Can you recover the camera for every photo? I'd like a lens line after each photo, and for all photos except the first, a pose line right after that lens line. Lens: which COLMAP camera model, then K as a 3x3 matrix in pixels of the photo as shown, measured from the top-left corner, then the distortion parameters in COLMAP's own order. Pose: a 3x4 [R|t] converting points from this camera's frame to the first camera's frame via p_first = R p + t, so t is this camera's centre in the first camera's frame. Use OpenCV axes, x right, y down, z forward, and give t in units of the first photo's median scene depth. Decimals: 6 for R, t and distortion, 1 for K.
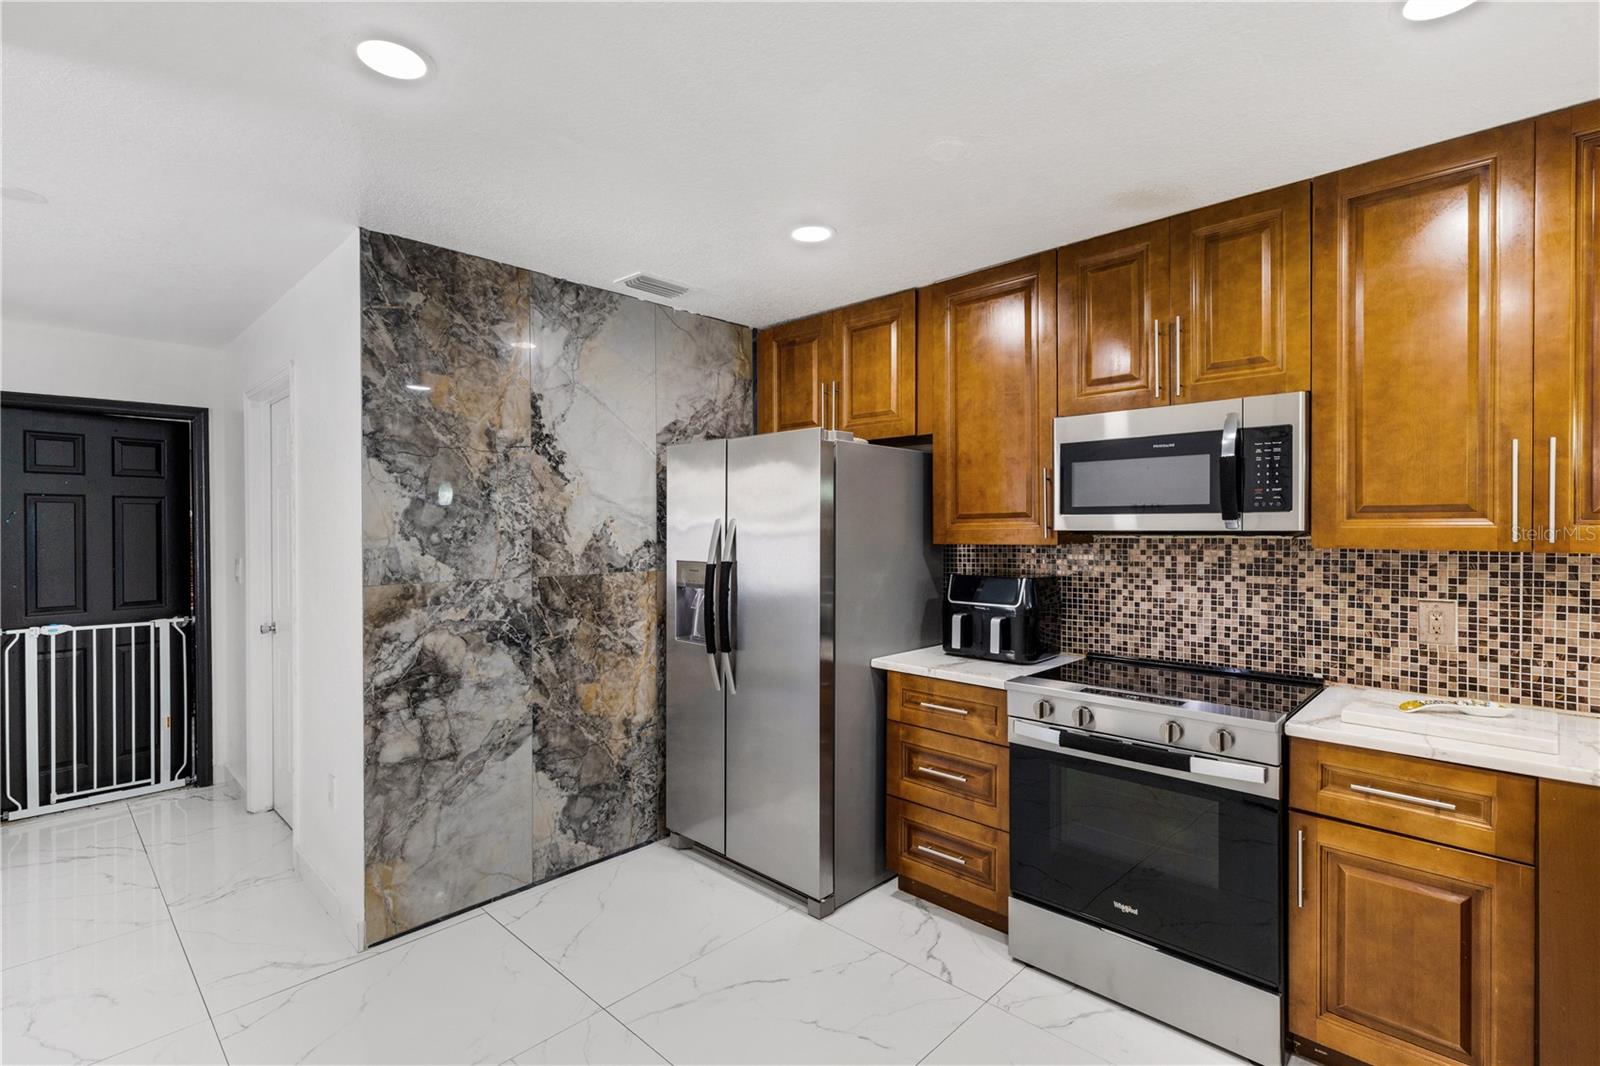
lens RADIAL K [[738.4, 0, 813.8], [0, 738.4, 531.6], [0, 0, 1]] dist [0.007772, -0.002380]
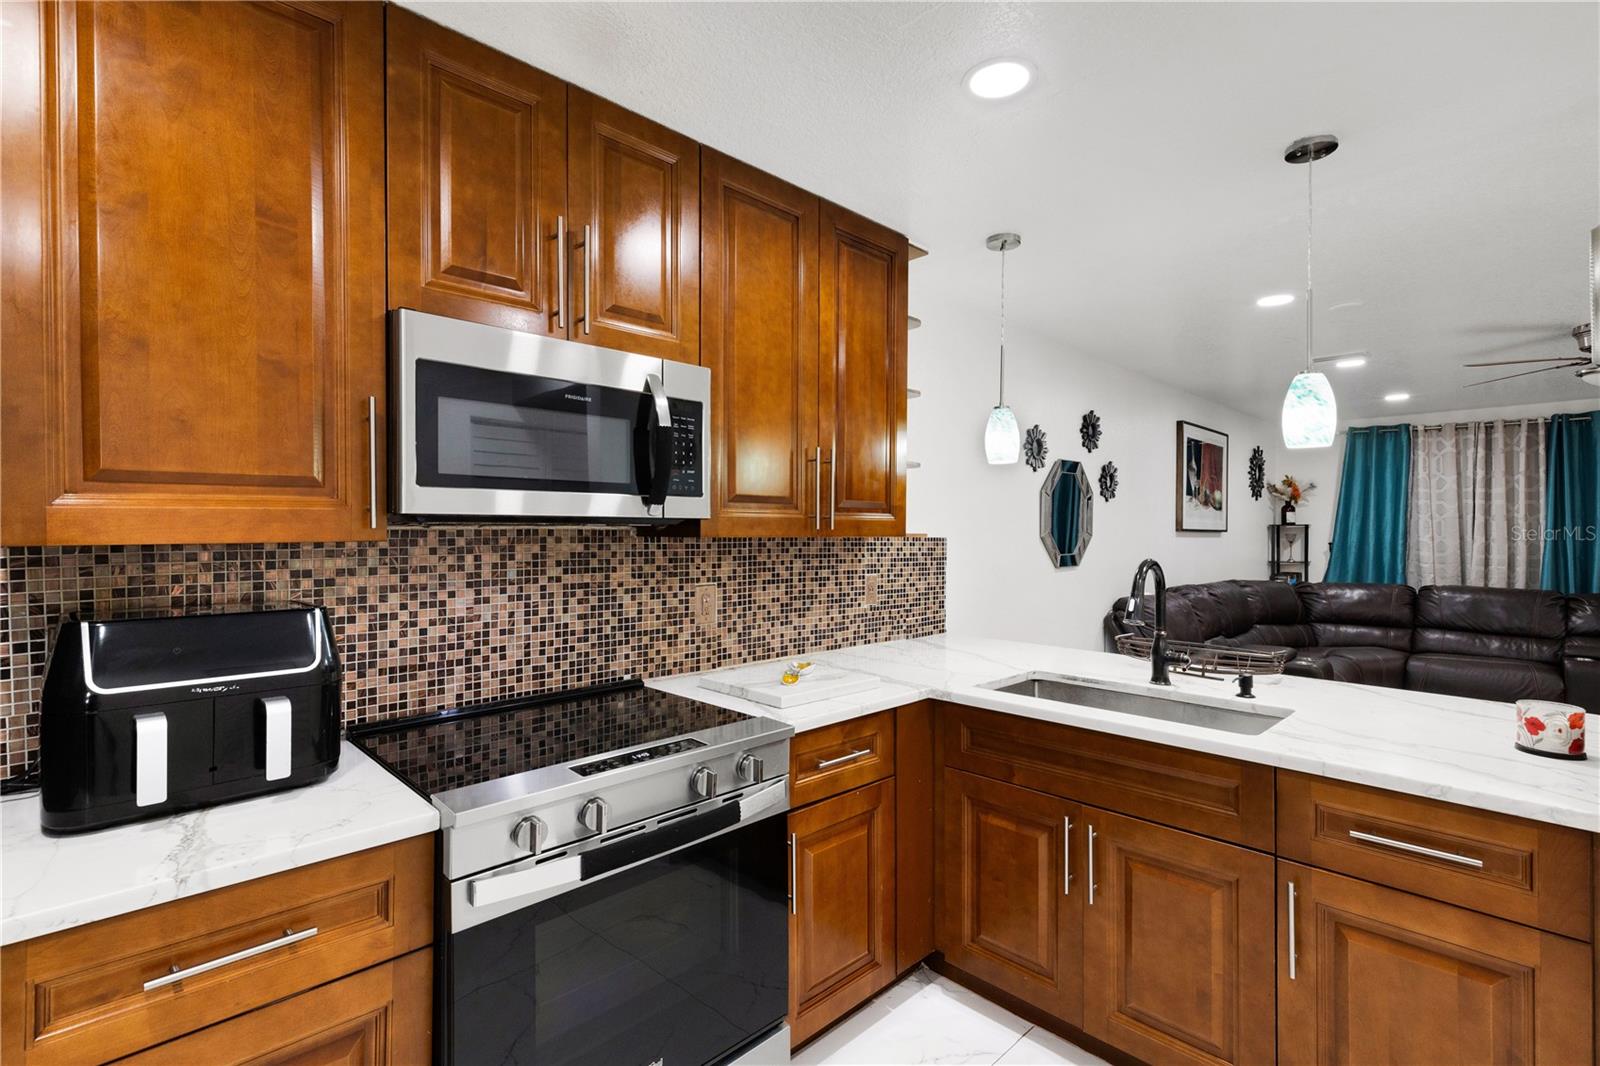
lens RADIAL K [[738.4, 0, 793.2], [0, 738.4, 529.3], [0, 0, 1]] dist [0.007772, -0.002380]
pose [[0.046364, 0.003290, 0.998919, -0.199418], [0.002854, 0.999990, -0.003426, 0.012127], [-0.998921, 0.003010, 0.046354, 0.654986]]
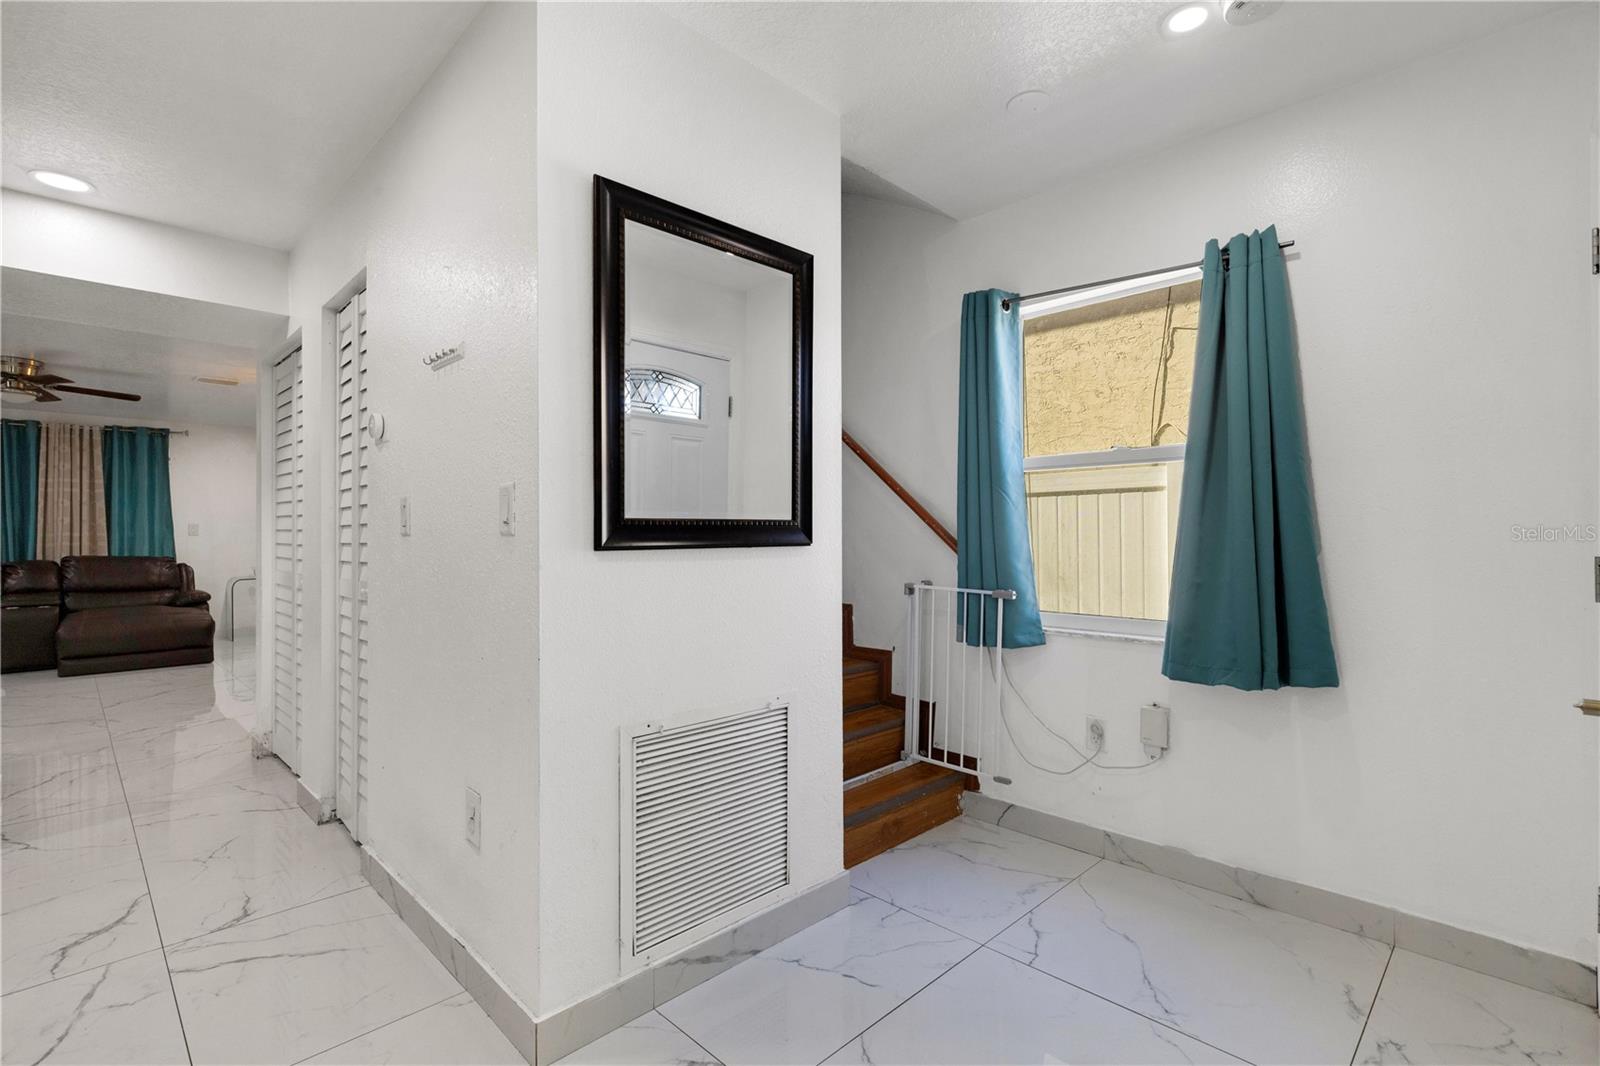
lens RADIAL K [[738.4, 0, 797.1], [0, 738.4, 540.5], [0, 0, 1]] dist [0.007772, -0.002380]
pose [[-0.999322, 0.003167, 0.036676, -0.876249], [0.003636, 0.999913, 0.012717, 0.088105], [-0.036633, 0.012842, -0.999246, 1.081590]]
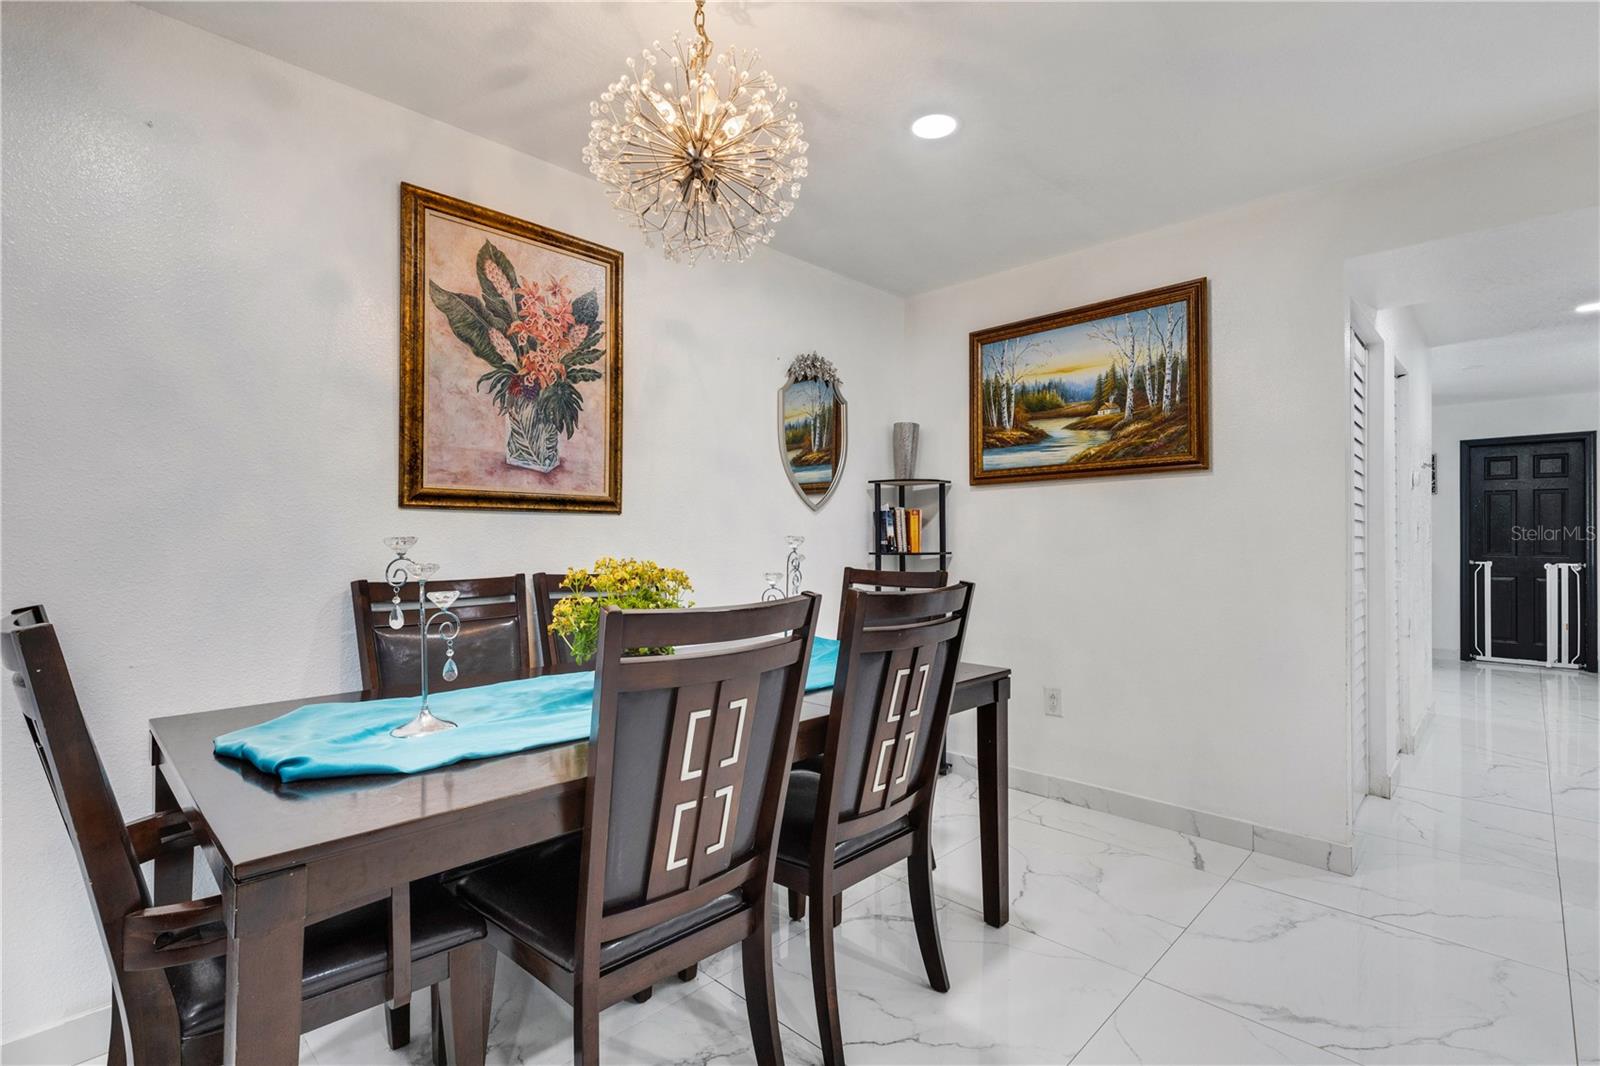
lens RADIAL K [[738.4, 0, 783.5], [0, 738.4, 534.8], [0, 0, 1]] dist [0.007772, -0.002380]
pose [[-0.023909, 0.004203, -0.999705, 1.161453], [-0.006798, 0.999967, 0.004366, 0.082866], [0.999691, 0.006900, -0.023879, -0.991651]]
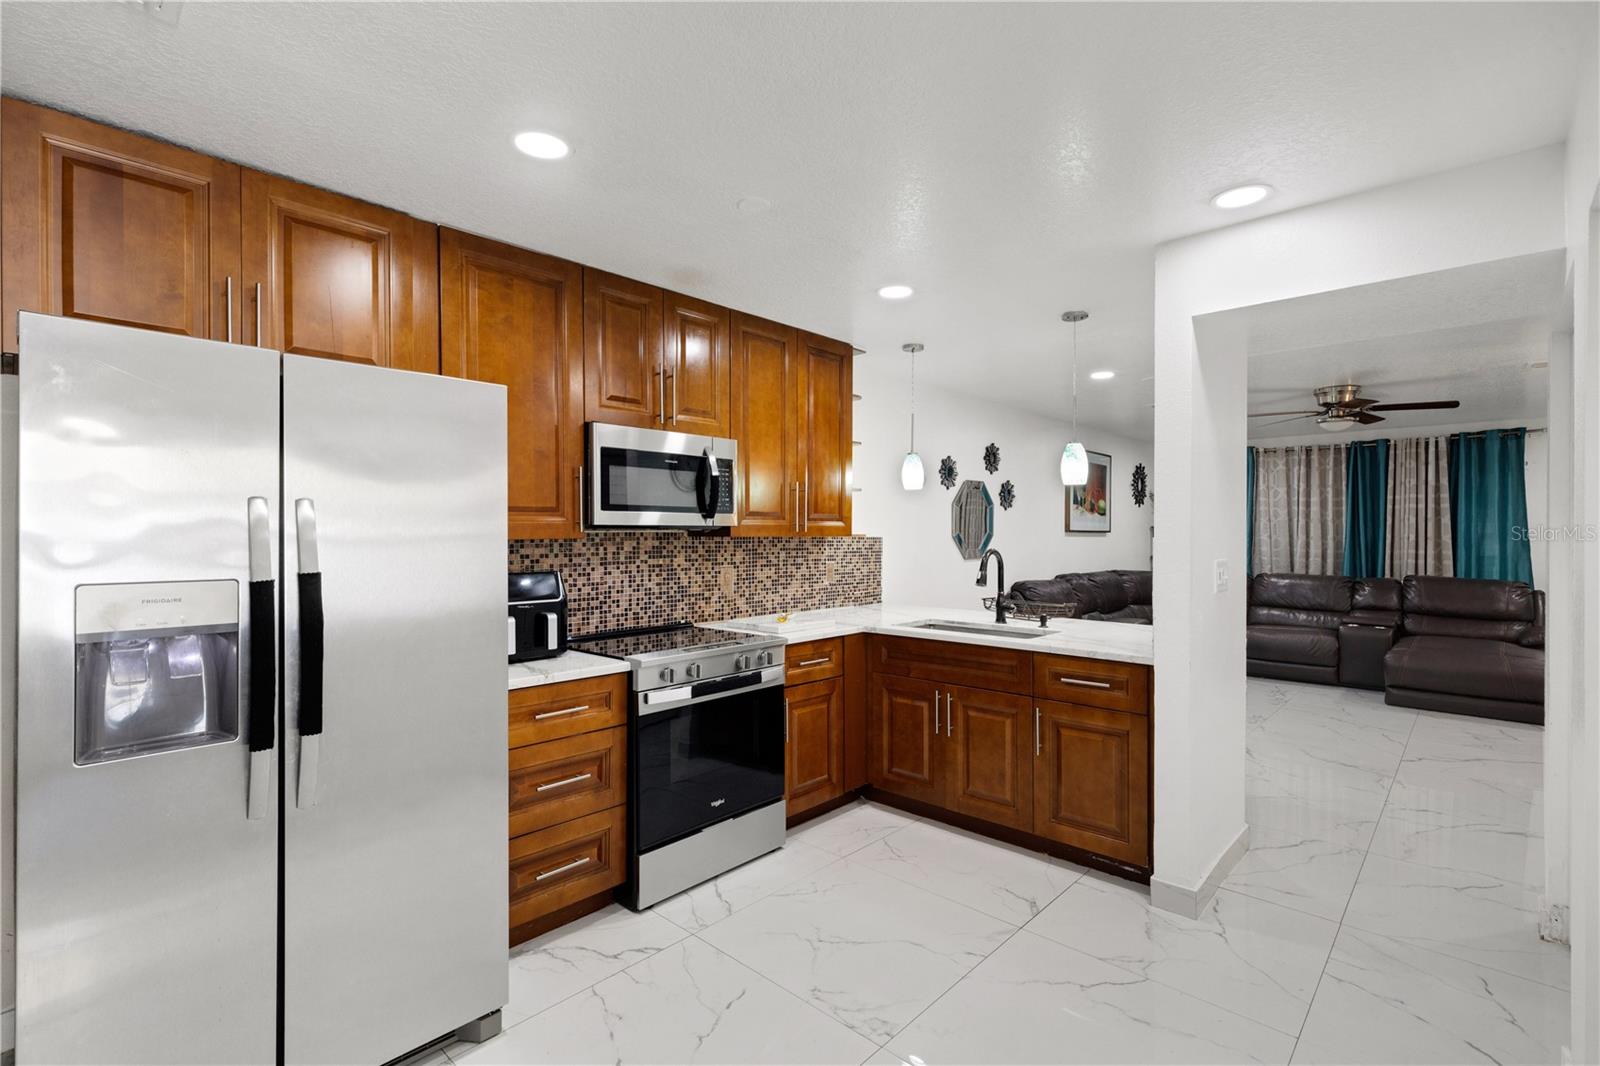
lens RADIAL K [[738.4, 0, 791.9], [0, 738.4, 531.6], [0, 0, 1]] dist [0.007772, -0.002380]
pose [[-0.002616, 0.002294, 0.999994, -0.734707], [0.005961, 0.999980, -0.002279, 0.012014], [-0.999979, 0.005955, -0.002630, 0.679167]]
